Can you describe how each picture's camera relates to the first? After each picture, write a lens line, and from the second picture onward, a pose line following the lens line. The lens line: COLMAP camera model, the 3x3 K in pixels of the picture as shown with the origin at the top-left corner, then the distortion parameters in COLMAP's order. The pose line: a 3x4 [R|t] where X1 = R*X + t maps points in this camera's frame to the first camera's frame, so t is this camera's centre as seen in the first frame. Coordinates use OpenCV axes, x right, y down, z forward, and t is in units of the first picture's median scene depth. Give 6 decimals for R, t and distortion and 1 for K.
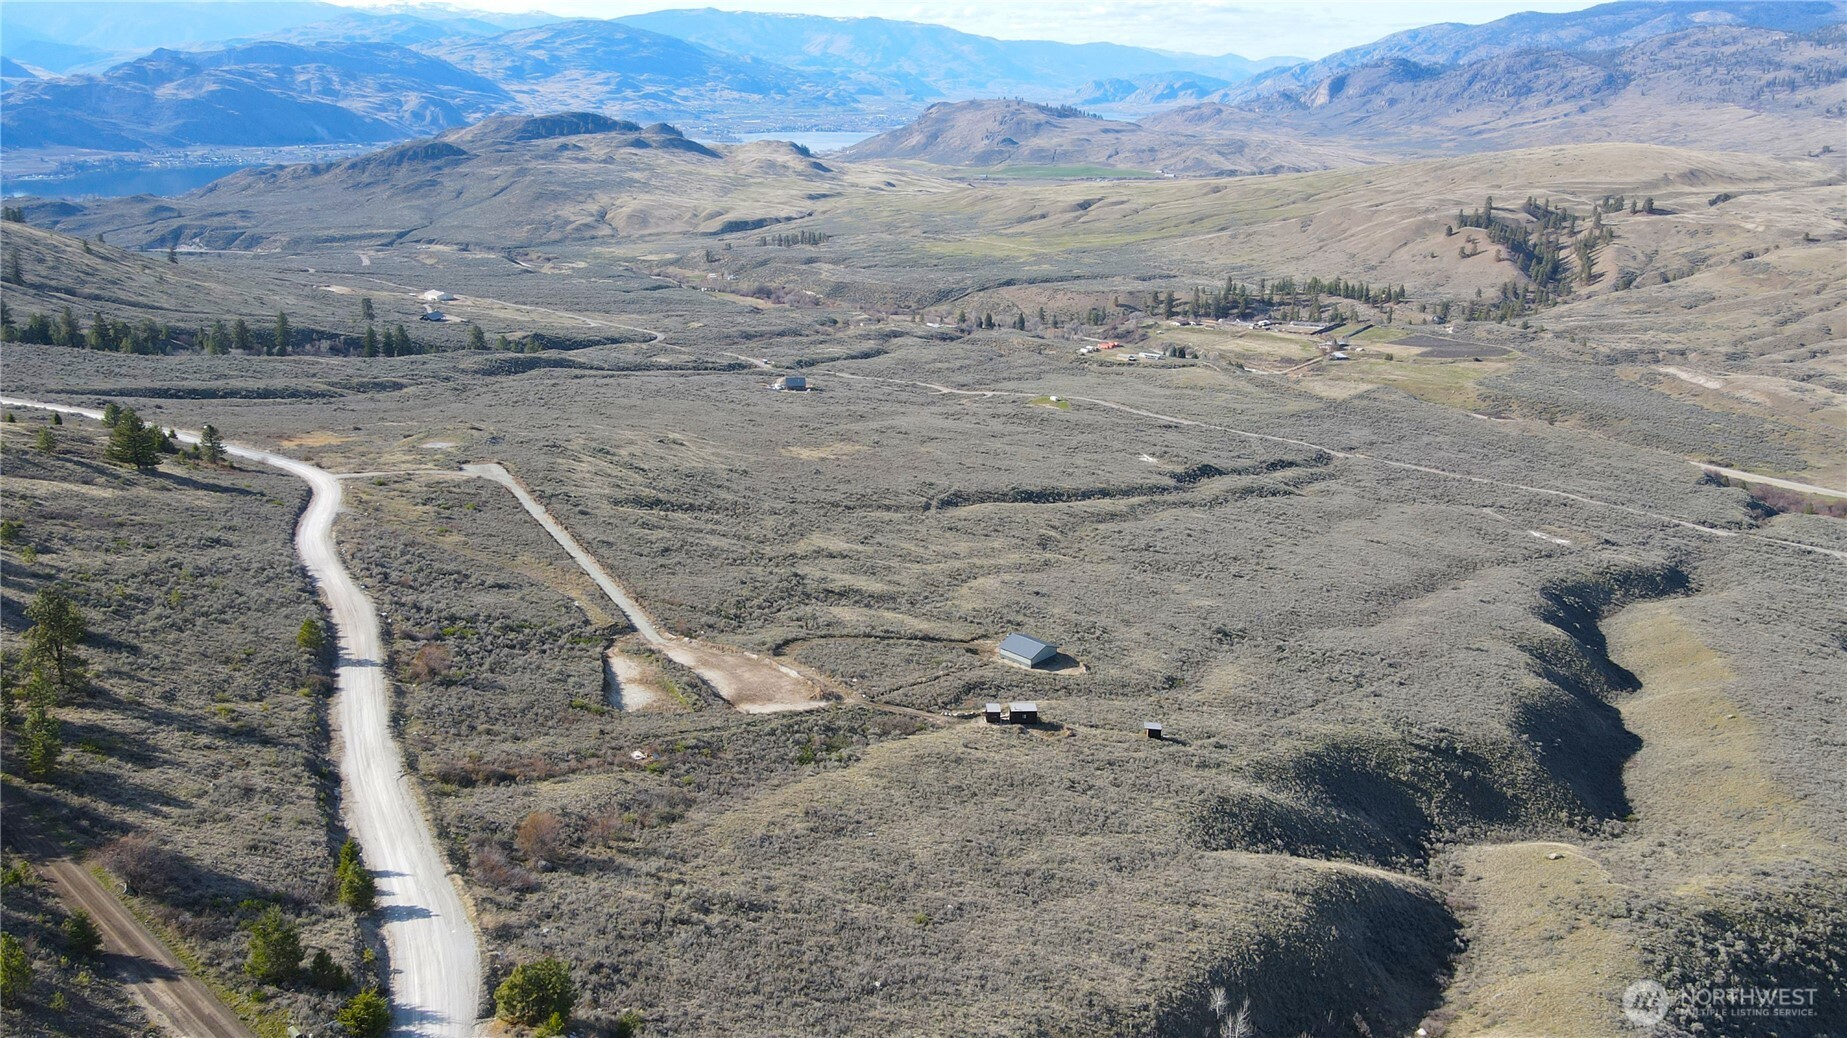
lens RADIAL K [[1365.3, 0, 922.3], [0, 1365.3, 511.9], [0, 0, 1]] dist [0.005093, 0.034487]
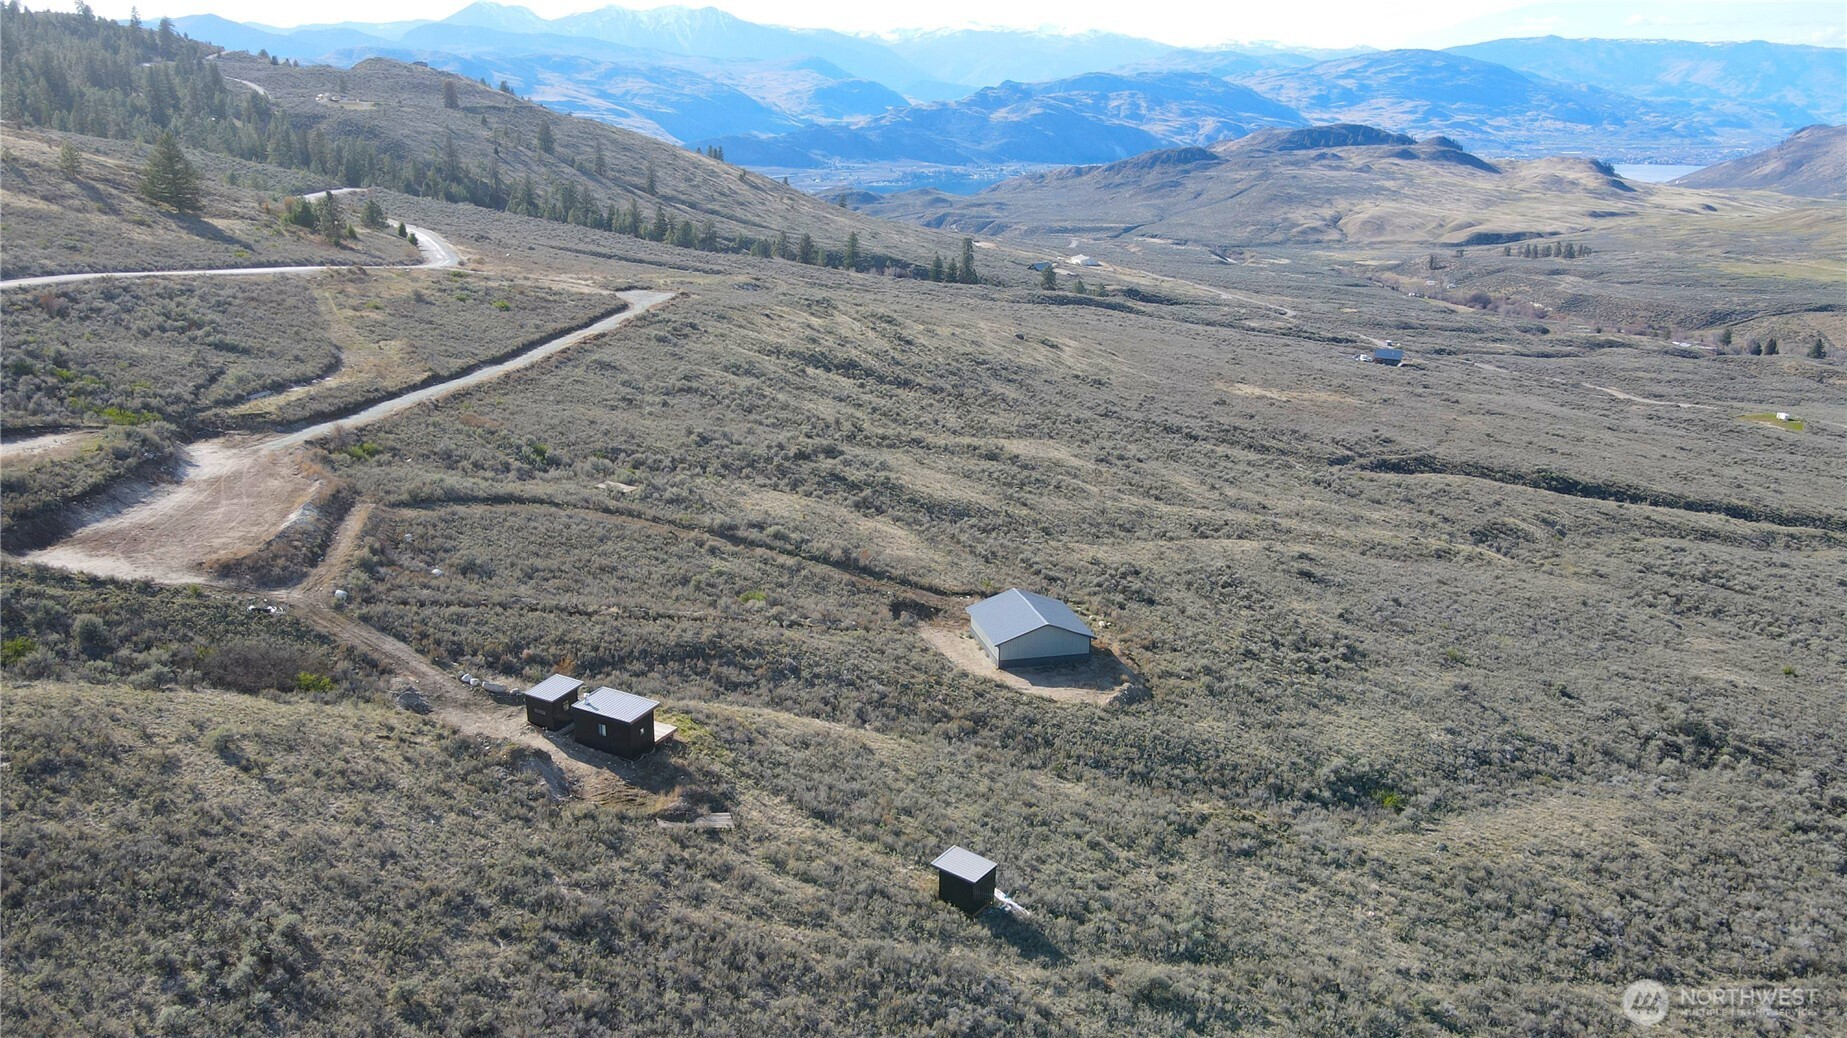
lens RADIAL K [[1364.2, 0, 919.9], [0, 1364.2, 520.3], [0, 0, 1]] dist [0.011487, 0.008506]
pose [[0.847451, 0.154697, -0.507835, 0.040661], [-0.164875, 0.985992, 0.025218, 0.009673], [0.504622, 0.062358, 0.861085, 0.095698]]
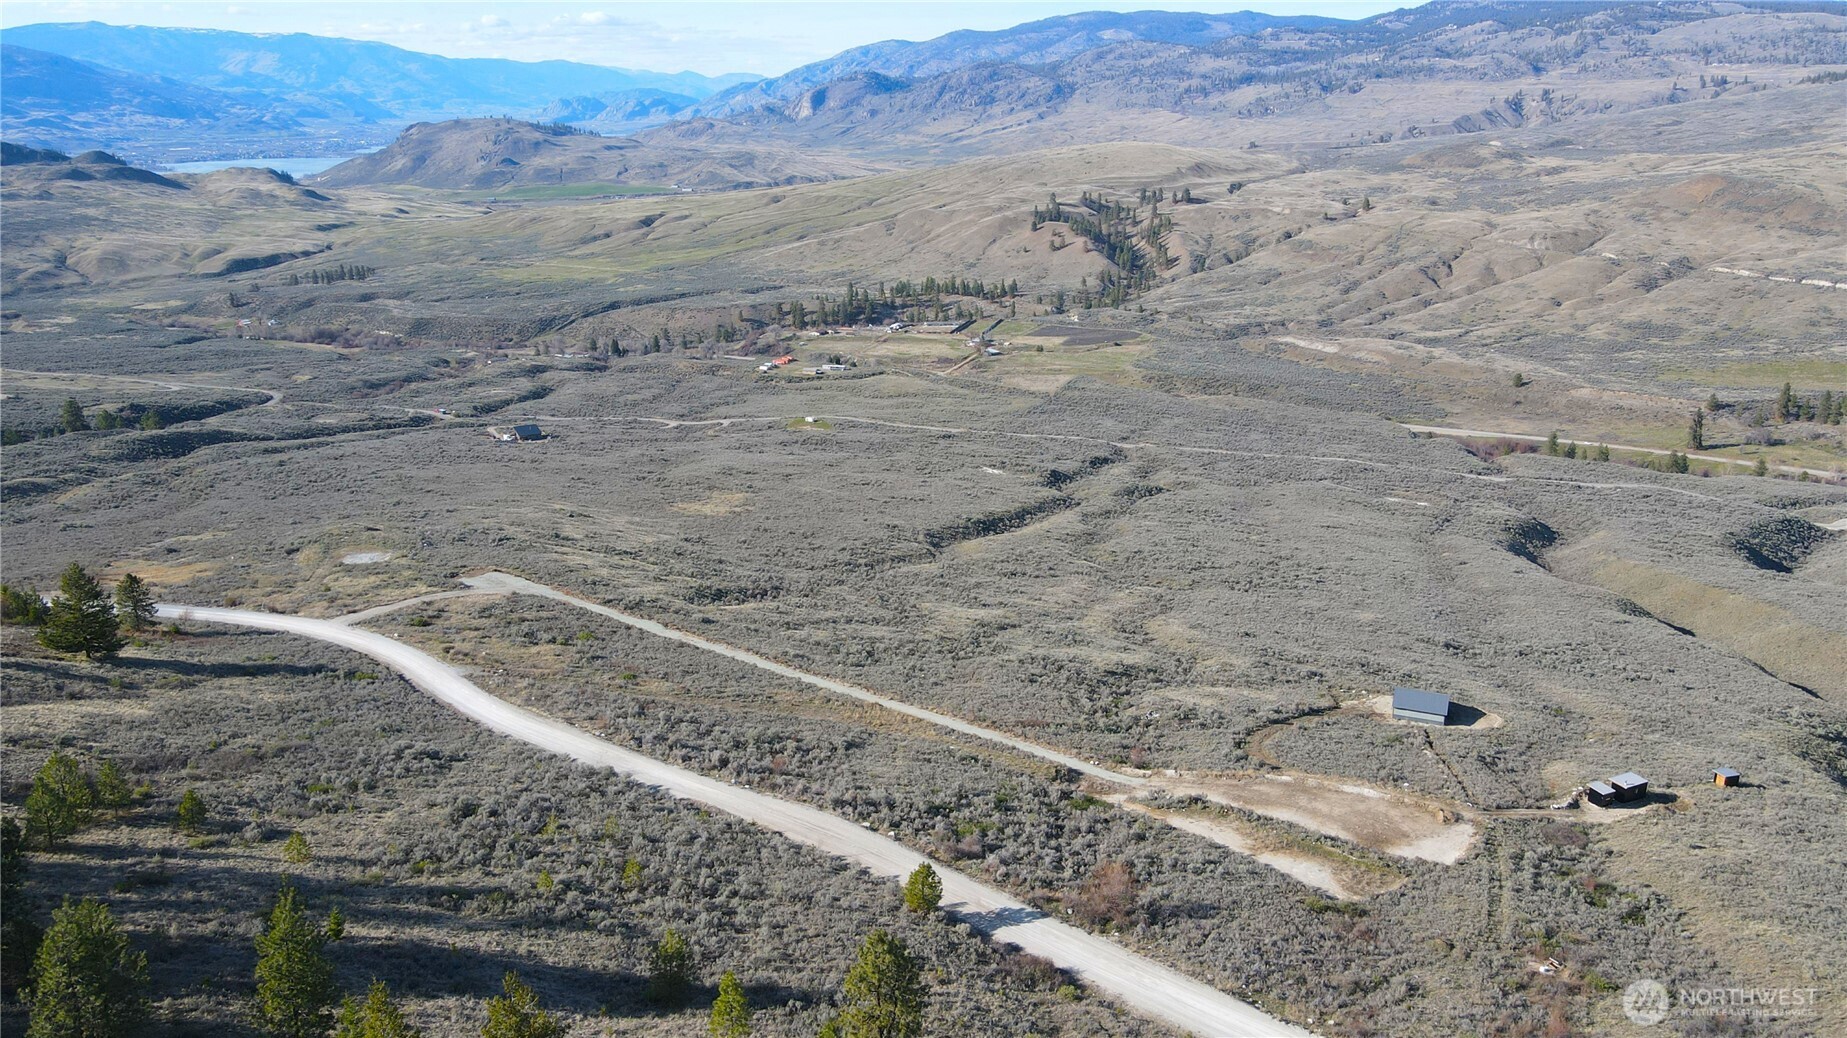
lens RADIAL K [[1353.3, 0, 924.4], [0, 1353.3, 541.6], [0, 0, 1]] dist [-0.002765, 0.040582]
pose [[0.929232, -0.131802, 0.345191, -0.074506], [0.128099, 0.991191, 0.033626, -0.009977], [-0.346582, 0.012972, 0.937930, 0.051968]]
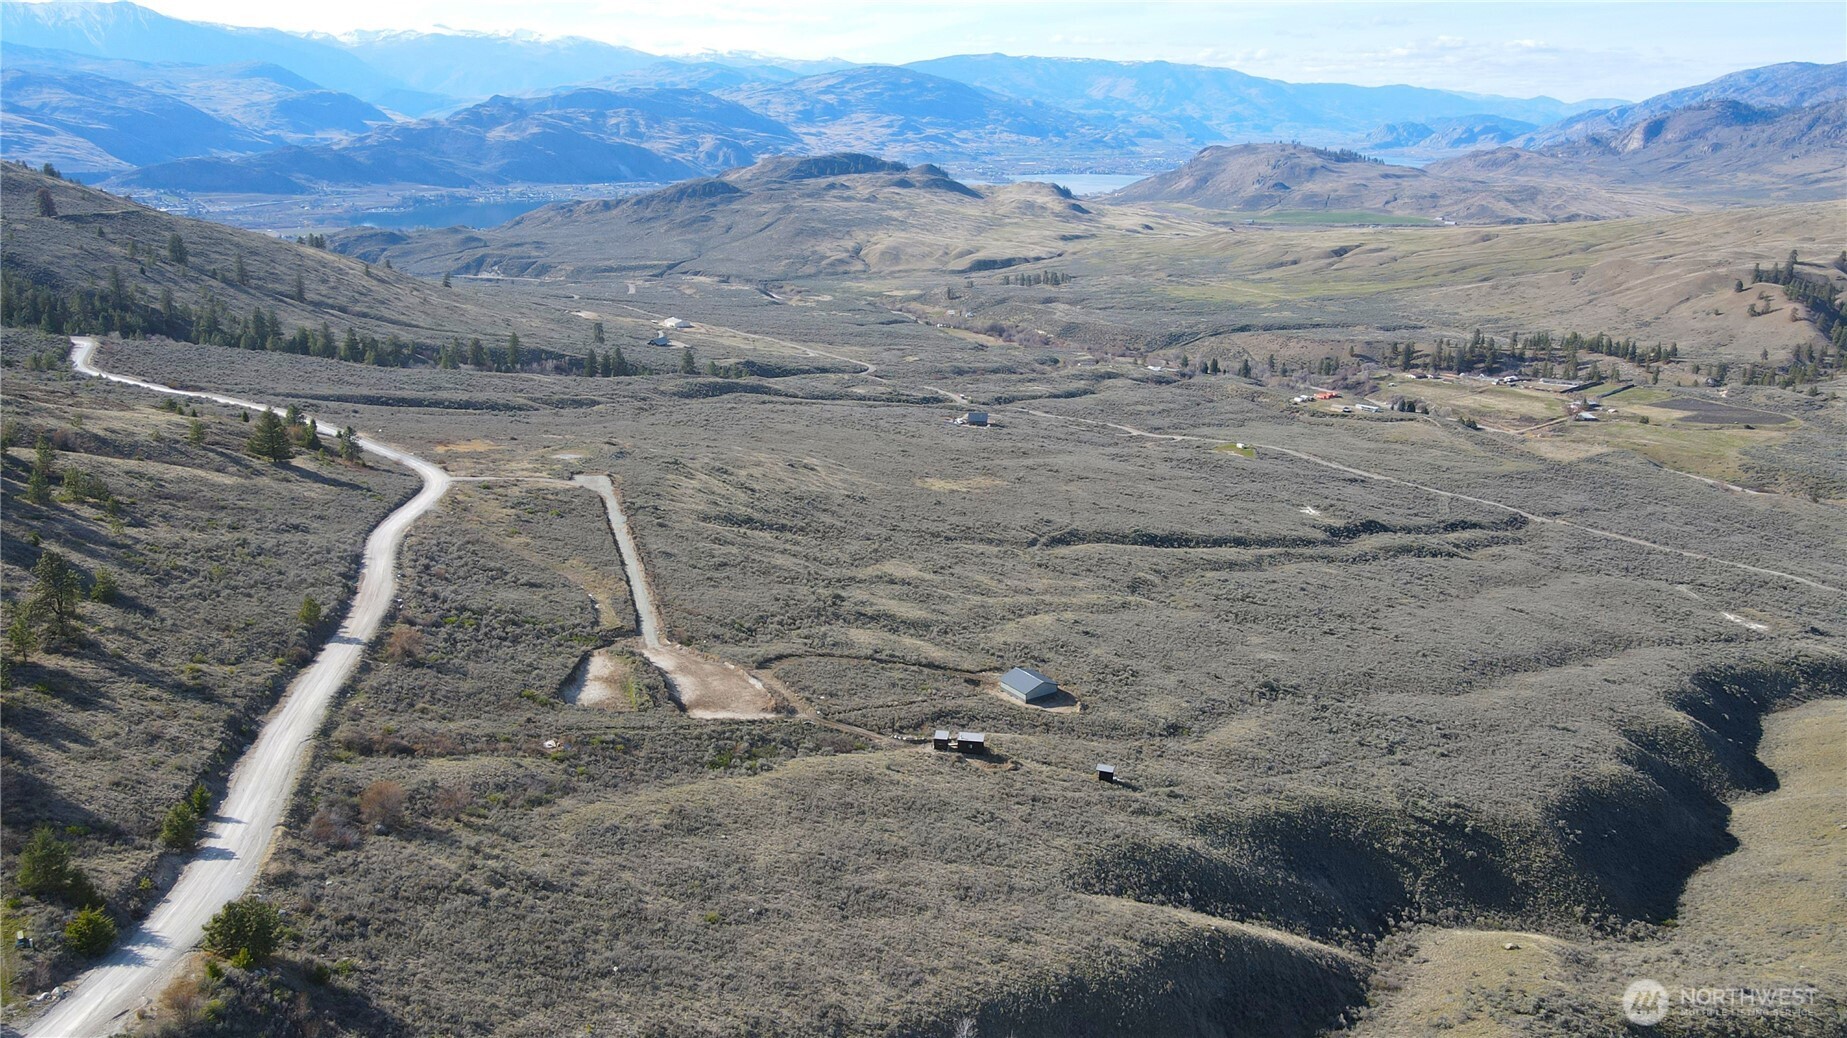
lens RADIAL K [[1366.8, 0, 922.1], [0, 1366.8, 515.9], [0, 0, 1]] dist [-0.000281, 0.033698]
pose [[0.980244, 0.057288, -0.189312, 0.028580], [-0.062265, 0.997850, -0.020445, 0.000514], [0.187733, 0.031829, 0.981704, 0.000521]]
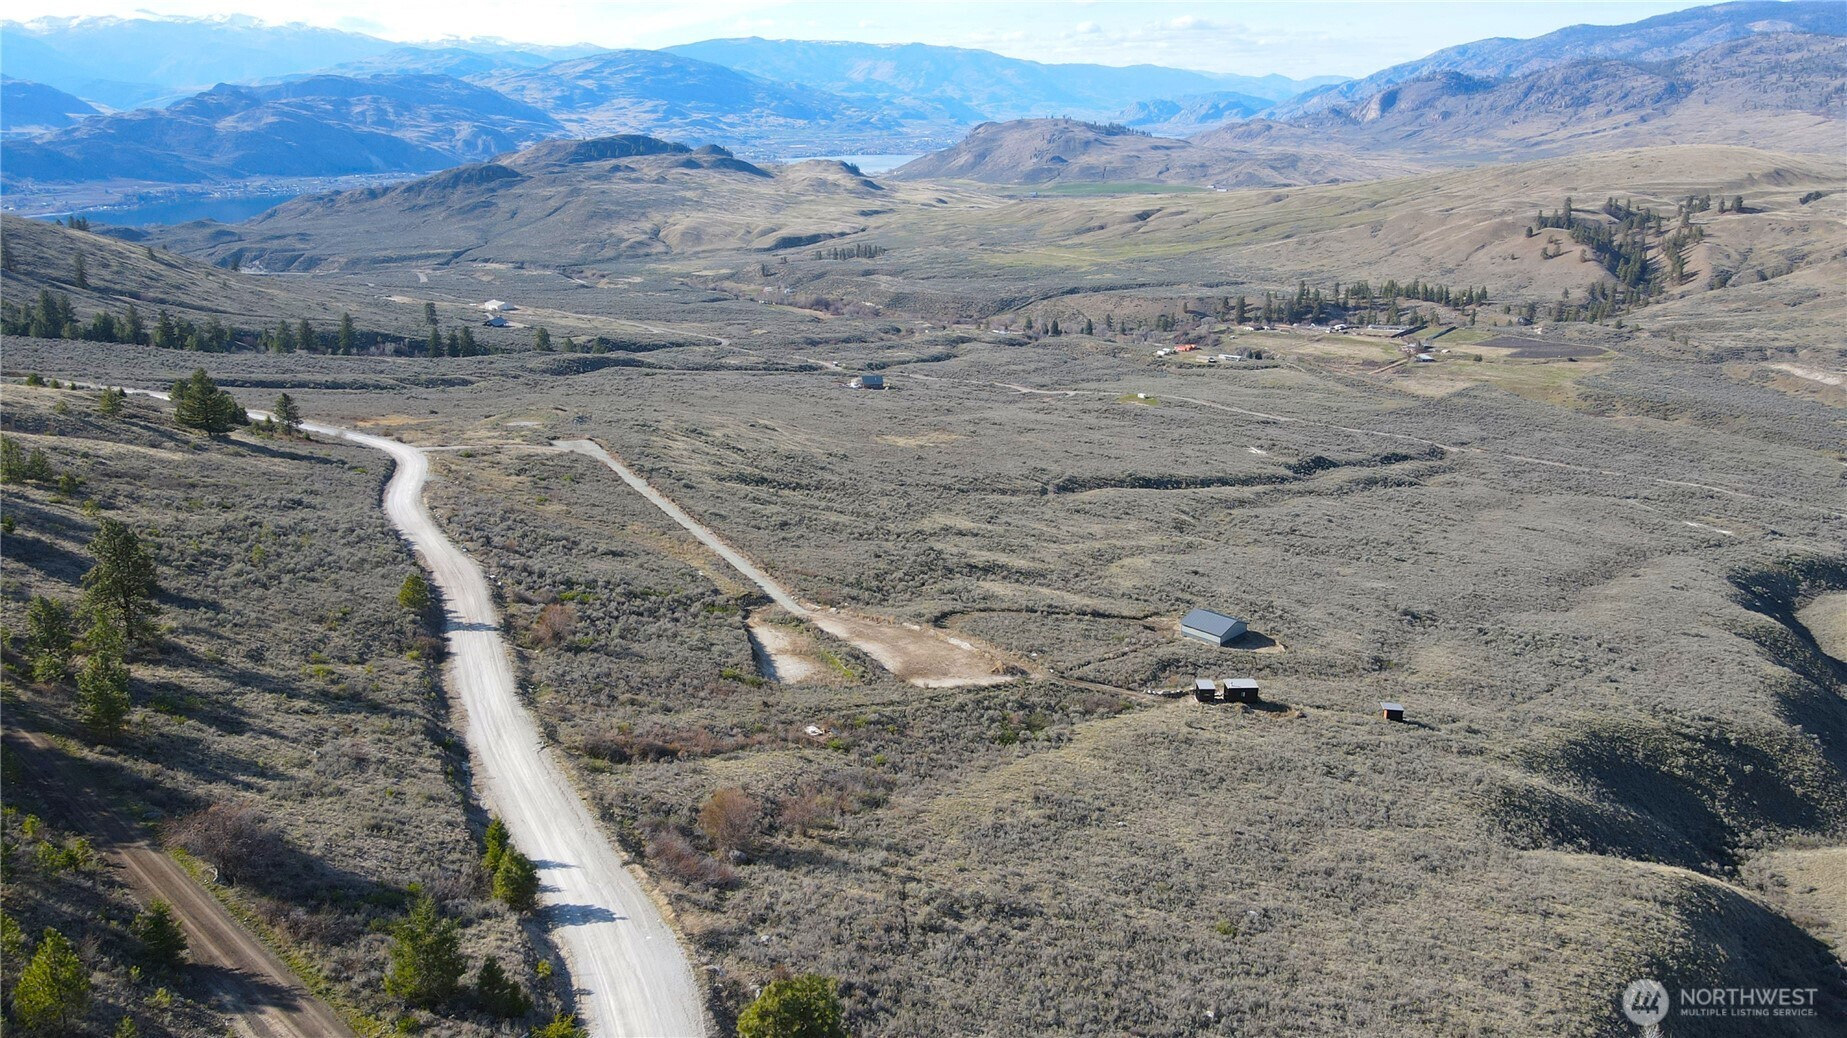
lens RADIAL K [[1365.5, 0, 922.4], [0, 1365.5, 514.8], [0, 0, 1]] dist [0.002443, 0.033656]
pose [[0.999463, -0.005763, -0.032256, -0.012389], [0.005262, 0.999864, -0.015616, 0.006609], [0.032341, 0.015438, 0.999358, 0.019316]]
